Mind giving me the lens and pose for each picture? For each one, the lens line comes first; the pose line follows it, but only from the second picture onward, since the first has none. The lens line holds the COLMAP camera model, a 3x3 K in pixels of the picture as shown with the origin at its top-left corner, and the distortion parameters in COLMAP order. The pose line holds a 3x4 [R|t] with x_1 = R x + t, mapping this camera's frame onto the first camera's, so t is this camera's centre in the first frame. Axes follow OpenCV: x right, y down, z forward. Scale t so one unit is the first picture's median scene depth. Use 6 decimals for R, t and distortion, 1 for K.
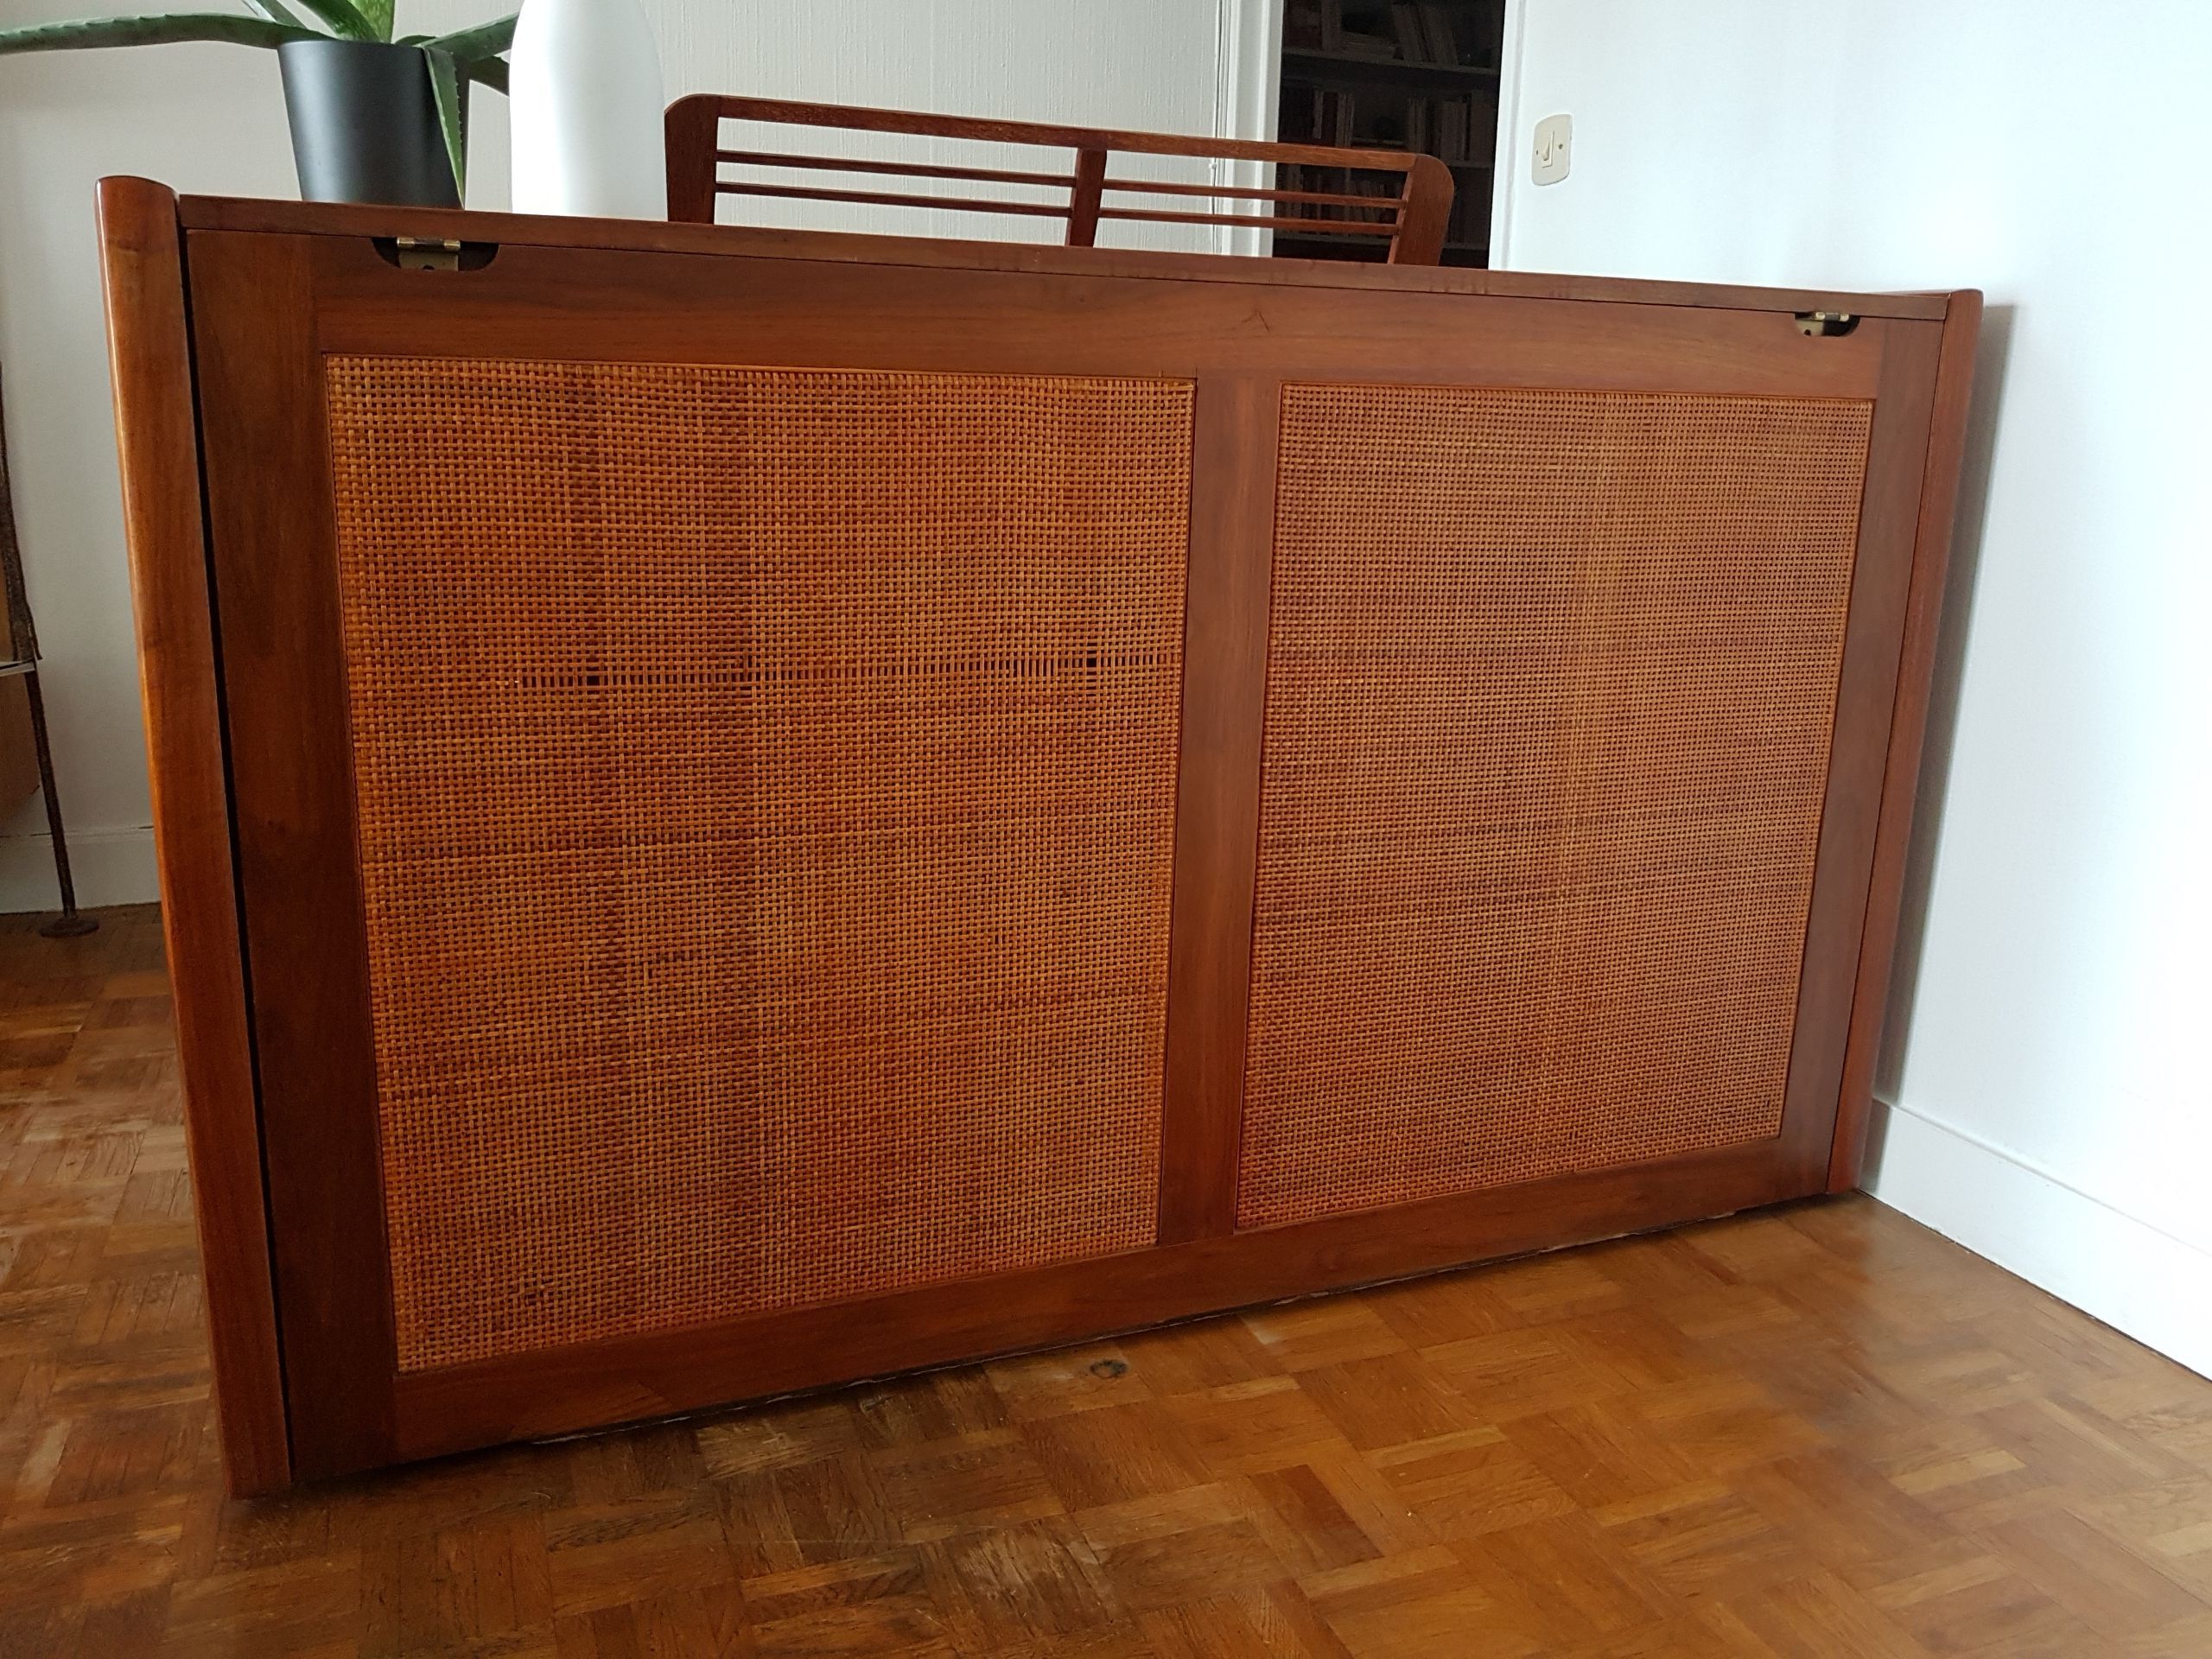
lens RADIAL K [[1754.2, 0, 1106.0], [0, 1754.2, 829.5], [0, 0, 1]] dist [-0.015182, -0.003742]
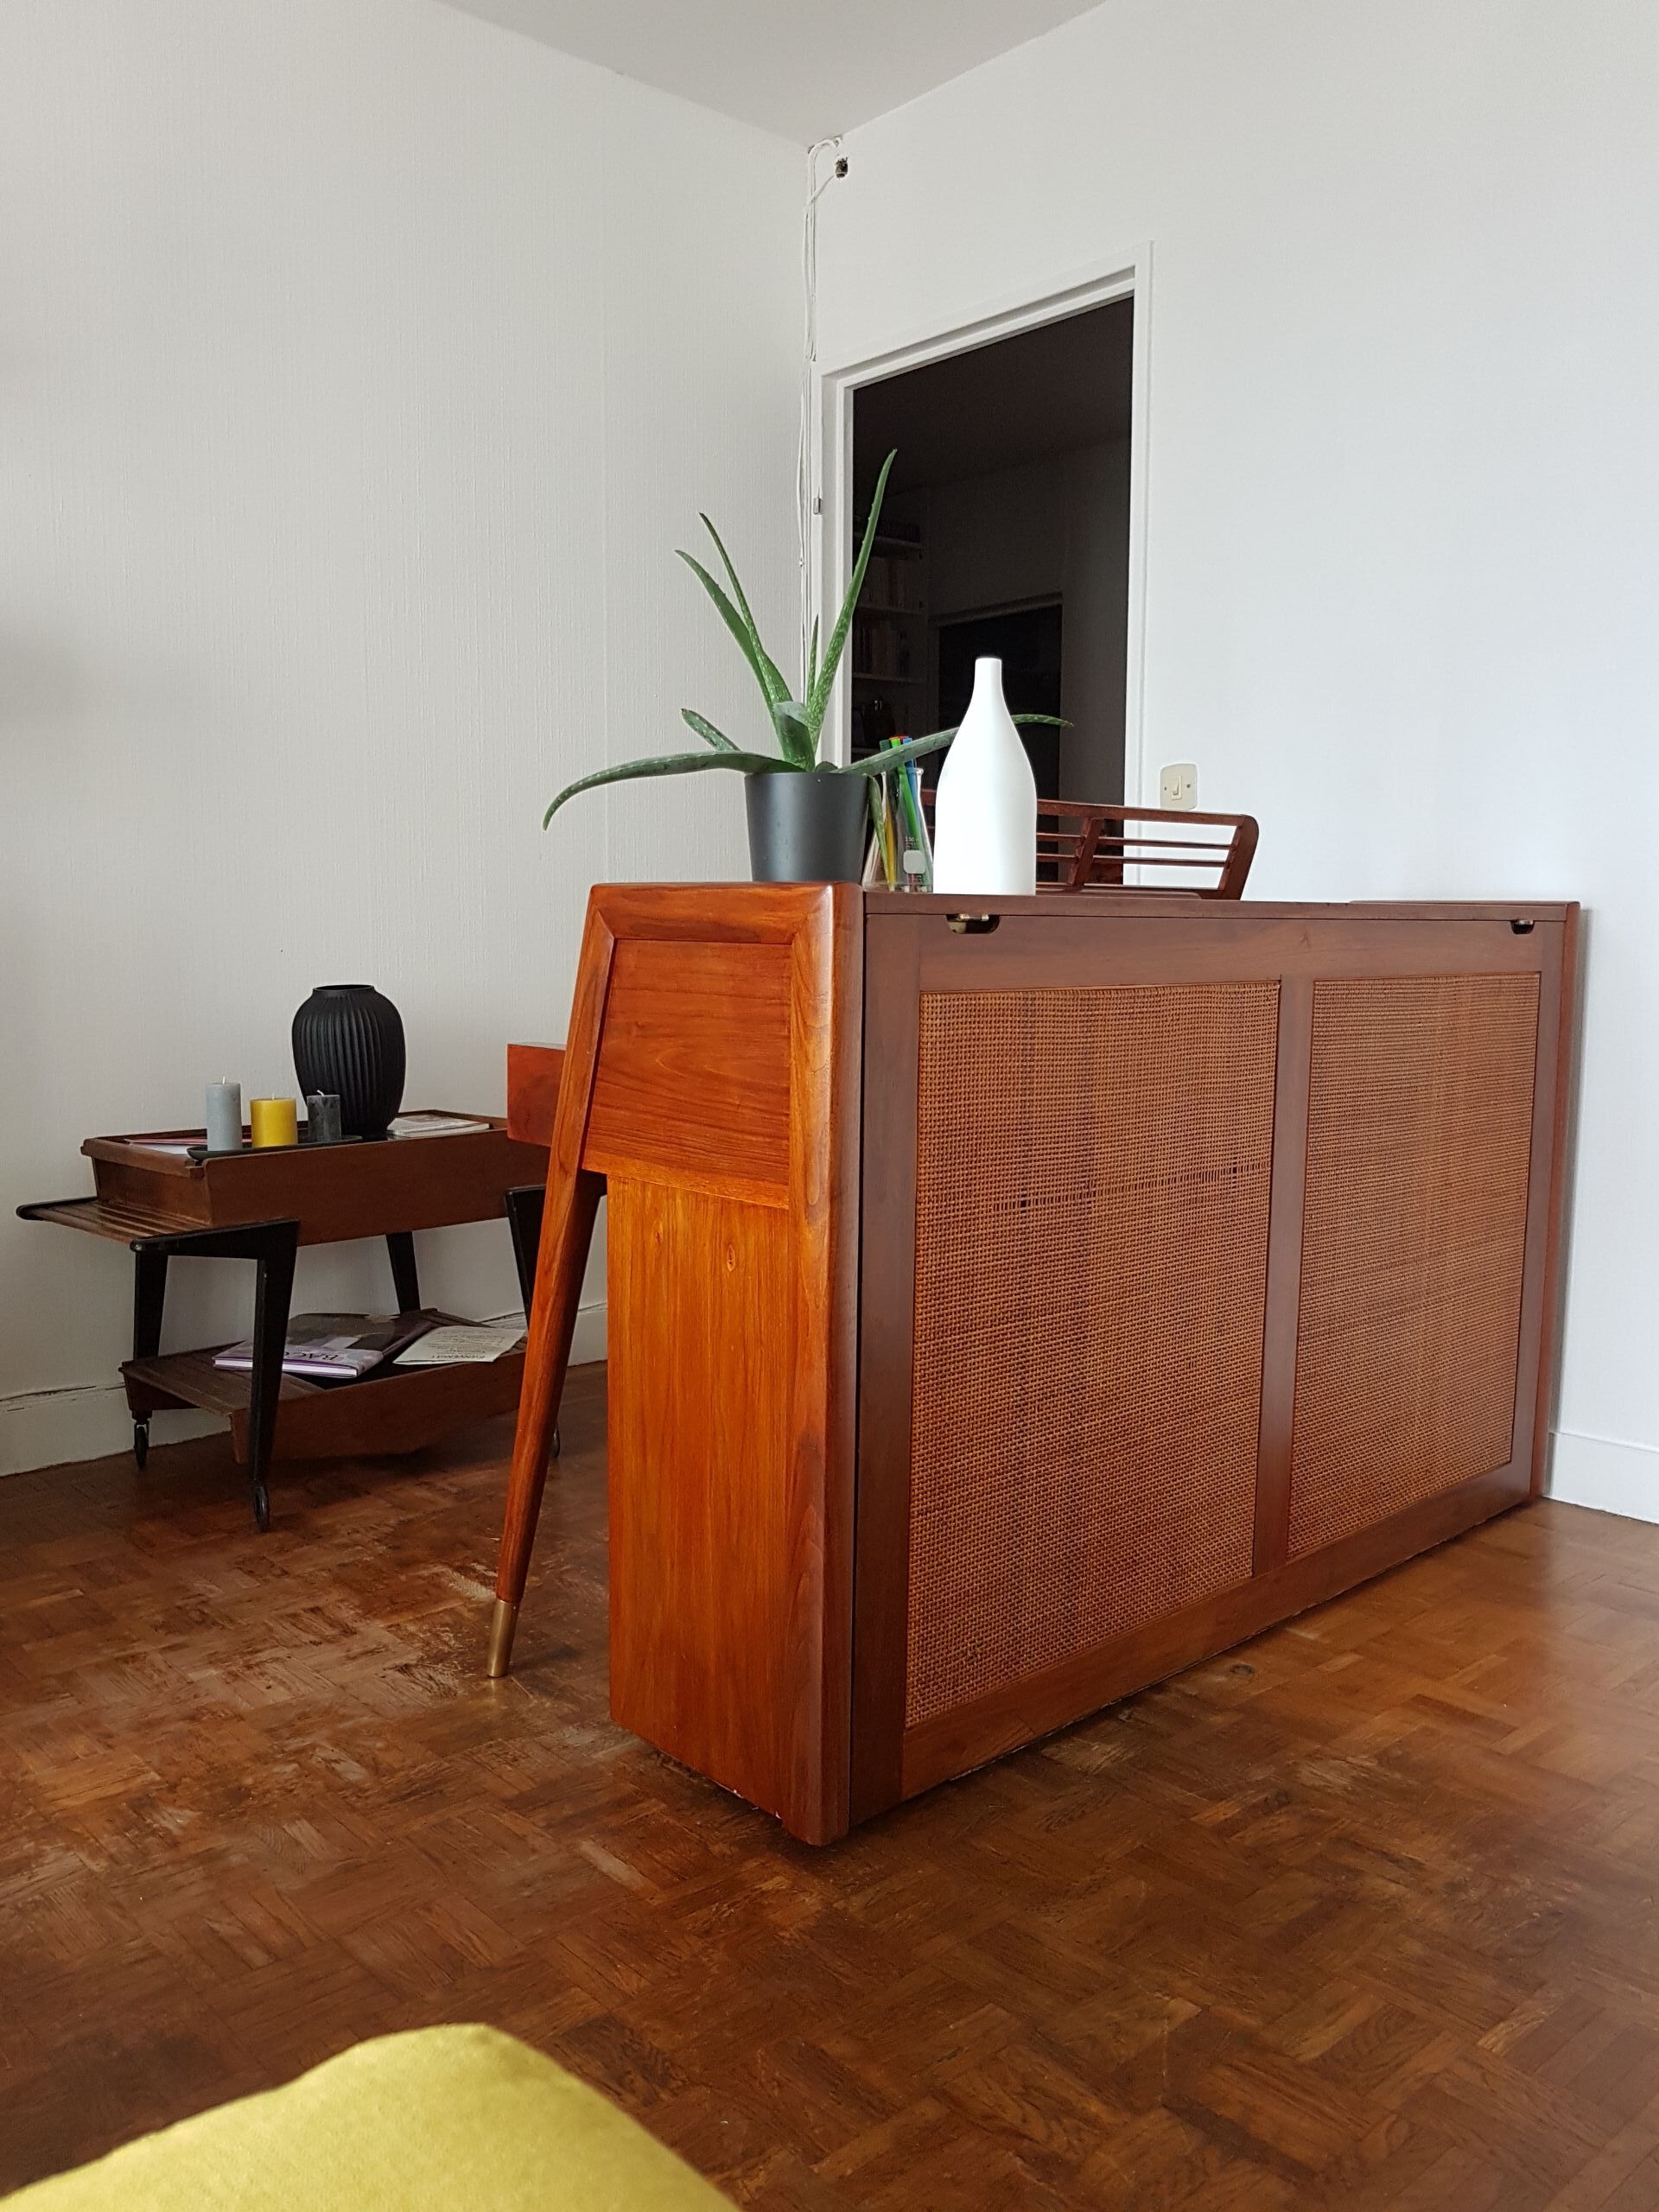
lens RADIAL K [[1754.2, 0, 822.9], [0, 1754.2, 1148.8], [0, 0, 1]] dist [-0.015182, -0.003742]
pose [[0.934922, -0.065543, 0.348748, -0.815029], [0.103634, 0.990380, -0.091691, -0.012218], [-0.339384, 0.121866, 0.932720, -0.258958]]
